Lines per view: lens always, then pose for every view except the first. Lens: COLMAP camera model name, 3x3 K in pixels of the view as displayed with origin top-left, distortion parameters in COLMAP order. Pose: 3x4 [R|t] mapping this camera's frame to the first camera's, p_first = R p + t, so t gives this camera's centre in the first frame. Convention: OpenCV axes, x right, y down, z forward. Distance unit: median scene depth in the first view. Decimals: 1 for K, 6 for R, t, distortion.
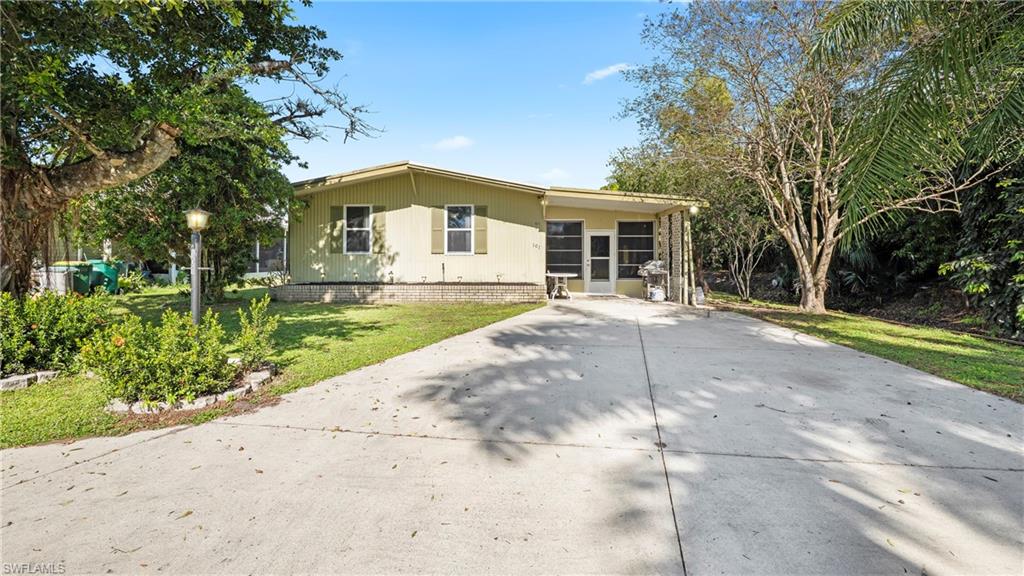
lens RADIAL K [[419.0, 0, 523.5], [0, 419.0, 261.5], [0, 0, 1]] dist [-0.009801, 0.000474]
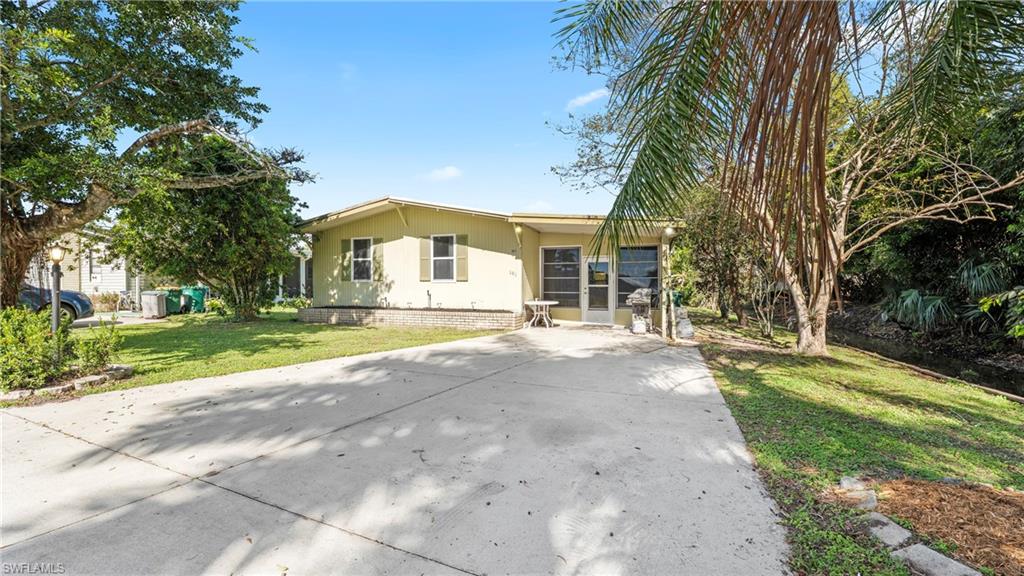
lens RADIAL K [[407.3, 0, 512.0], [0, 407.3, 288.0], [0, 0, 1]] dist [-0.008569, -0.000020]
pose [[0.957549, 0.003446, -0.288249, 0.307673], [-0.004760, 0.999981, -0.003859, 0.001593], [0.288231, 0.005067, 0.957548, 0.072309]]
